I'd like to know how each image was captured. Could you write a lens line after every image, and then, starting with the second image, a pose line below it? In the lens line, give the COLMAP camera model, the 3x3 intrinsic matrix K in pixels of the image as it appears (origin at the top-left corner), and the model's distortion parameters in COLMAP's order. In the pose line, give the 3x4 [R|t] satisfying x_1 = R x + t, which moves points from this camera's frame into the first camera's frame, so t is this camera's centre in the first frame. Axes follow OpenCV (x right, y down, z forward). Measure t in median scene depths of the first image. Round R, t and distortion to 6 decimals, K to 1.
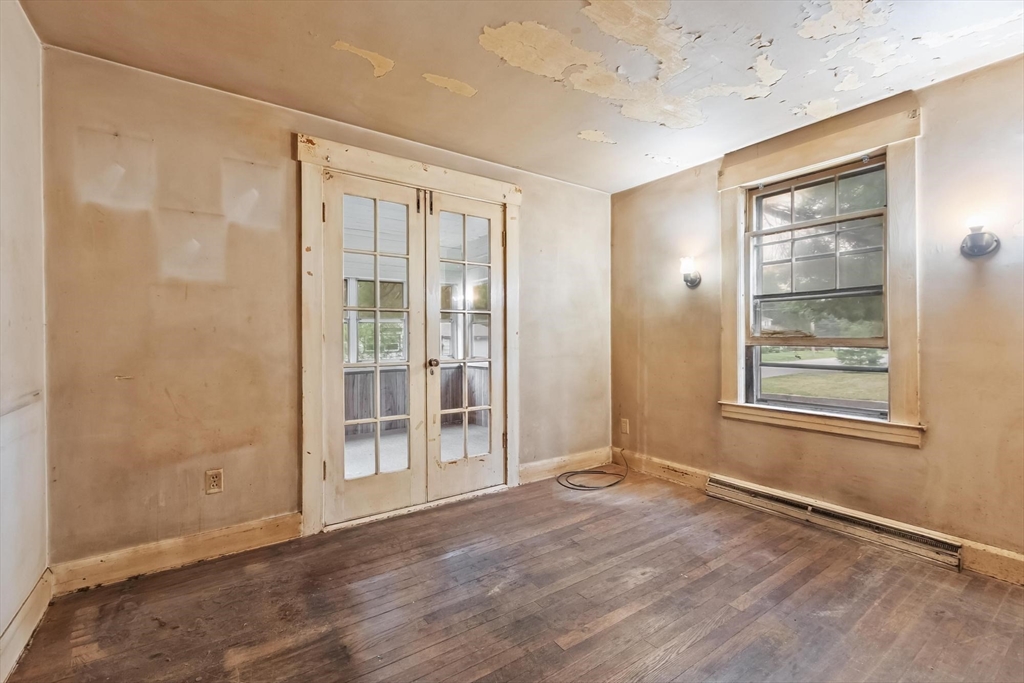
lens RADIAL K [[450.1, 0, 506.1], [0, 450.1, 335.3], [0, 0, 1]] dist [-0.000706, -0.003728]
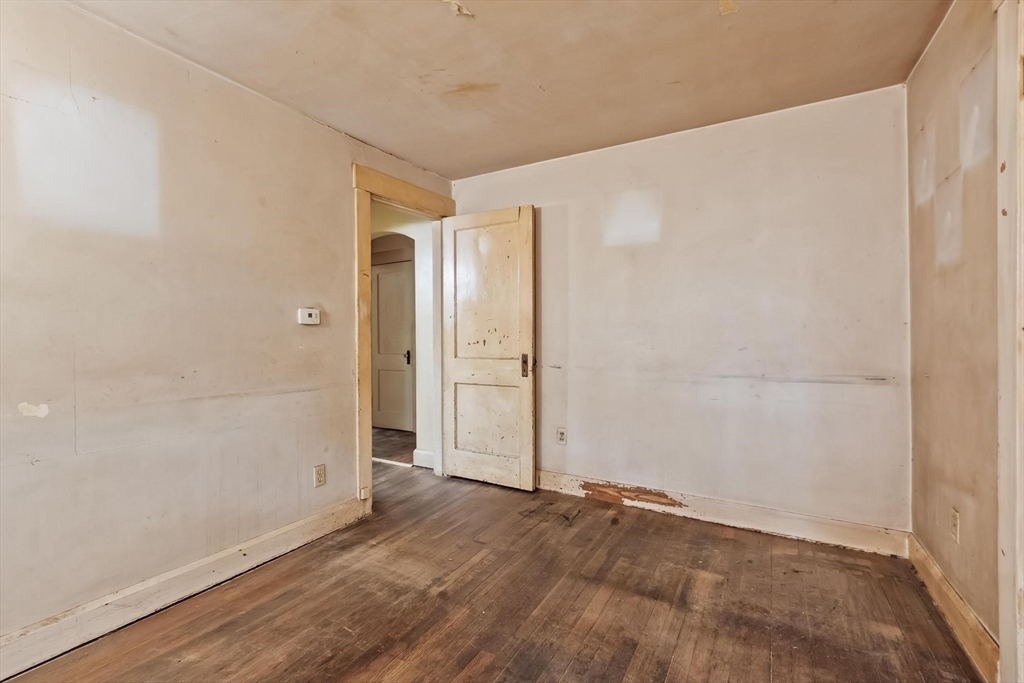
lens RADIAL K [[450.1, 0, 506.1], [0, 450.1, 335.3], [0, 0, 1]] dist [-0.000706, -0.003728]
pose [[-0.906538, 0.010118, -0.422003, 0.468553], [0.010851, 0.999941, 0.000666, -0.004281], [0.421985, -0.003976, -0.906594, 1.826396]]
